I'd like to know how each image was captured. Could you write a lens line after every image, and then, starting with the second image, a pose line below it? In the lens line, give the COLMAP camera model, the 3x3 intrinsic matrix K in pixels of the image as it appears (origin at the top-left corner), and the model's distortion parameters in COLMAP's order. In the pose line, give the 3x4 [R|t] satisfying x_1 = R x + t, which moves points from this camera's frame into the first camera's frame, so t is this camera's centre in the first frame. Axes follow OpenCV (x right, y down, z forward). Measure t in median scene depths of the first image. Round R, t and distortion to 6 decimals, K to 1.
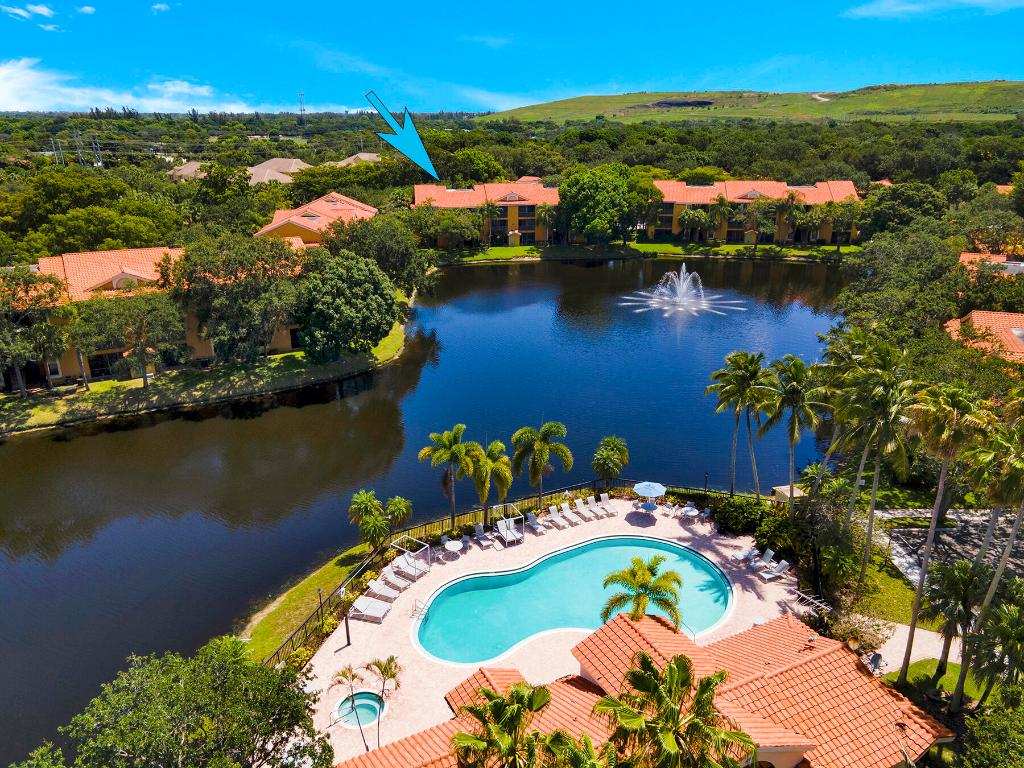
lens RADIAL K [[775.6, 0, 512.0], [0, 775.6, 384.0], [0, 0, 1]] dist [0.030363, -0.004306]
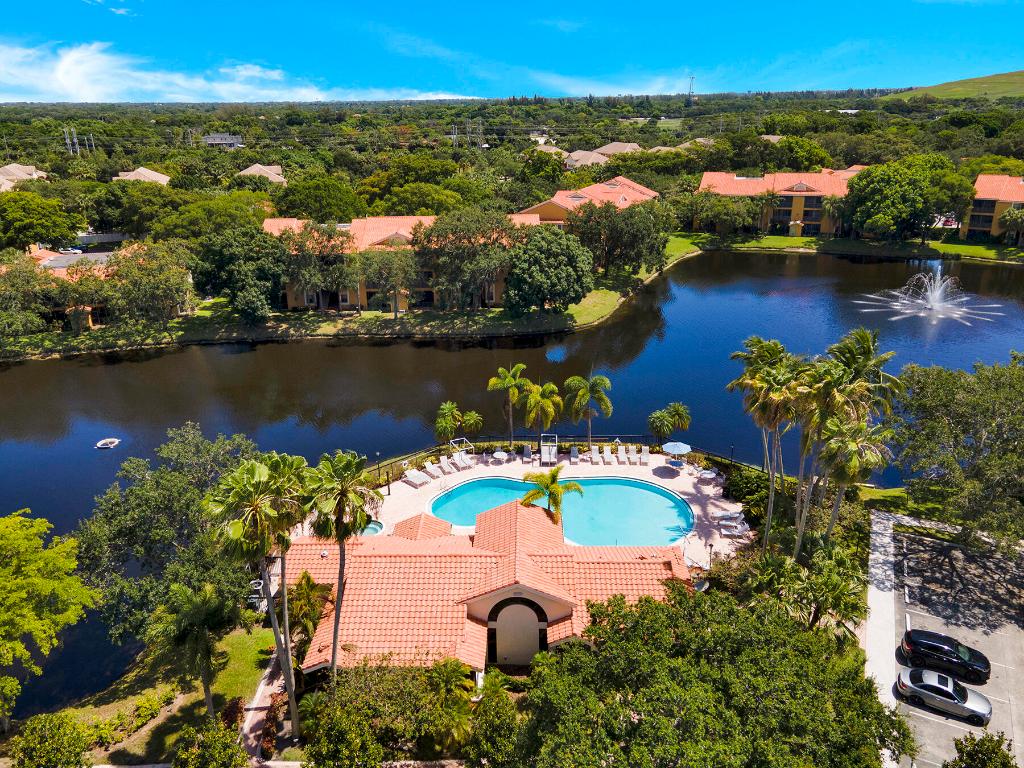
lens RADIAL K [[775.6, 0, 512.0], [0, 775.6, 384.0], [0, 0, 1]] dist [0.030363, -0.004306]
pose [[0.876907, 0.158180, -0.453886, 0.325606], [-0.147596, 0.987291, 0.058917, 0.006253], [0.457437, 0.015326, 0.889110, -0.097422]]
